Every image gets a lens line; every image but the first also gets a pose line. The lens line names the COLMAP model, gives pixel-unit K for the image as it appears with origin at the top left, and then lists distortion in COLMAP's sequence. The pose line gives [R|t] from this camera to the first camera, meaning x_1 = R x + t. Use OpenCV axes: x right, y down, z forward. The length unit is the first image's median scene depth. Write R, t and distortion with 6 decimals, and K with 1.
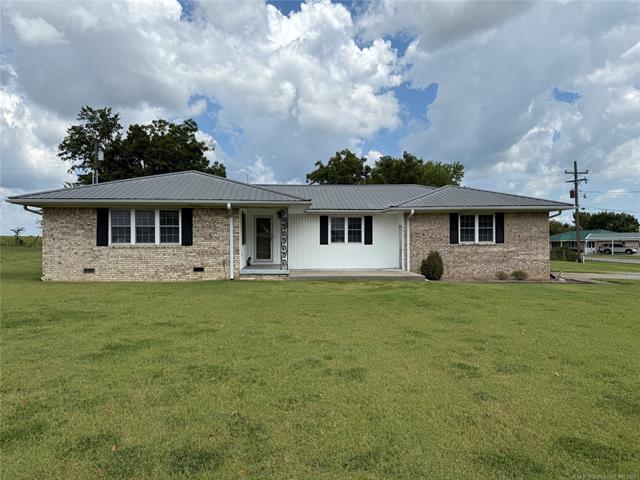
lens RADIAL K [[449.0, 0, 310.5], [0, 449.0, 242.9], [0, 0, 1]] dist [0.054964, -0.057820]
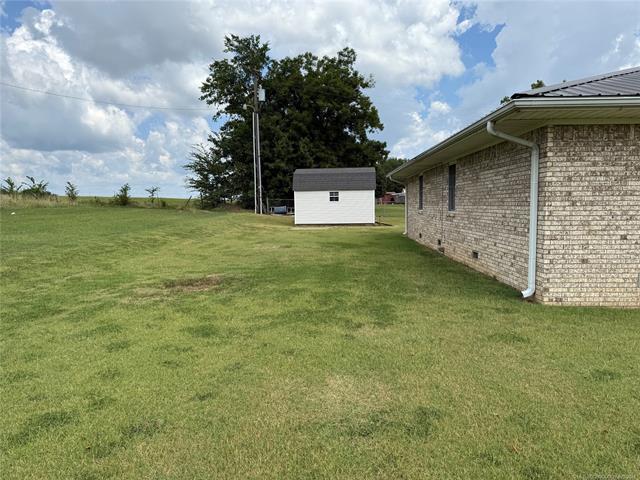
lens RADIAL K [[437.9, 0, 309.5], [0, 437.9, 241.5], [0, 0, 1]] dist [0.117468, -0.136659]
pose [[0.993638, 0.006102, -0.112455, -0.267783], [0.003733, 0.996197, 0.087044, -0.003594], [0.112558, -0.086911, 0.989837, 0.200516]]
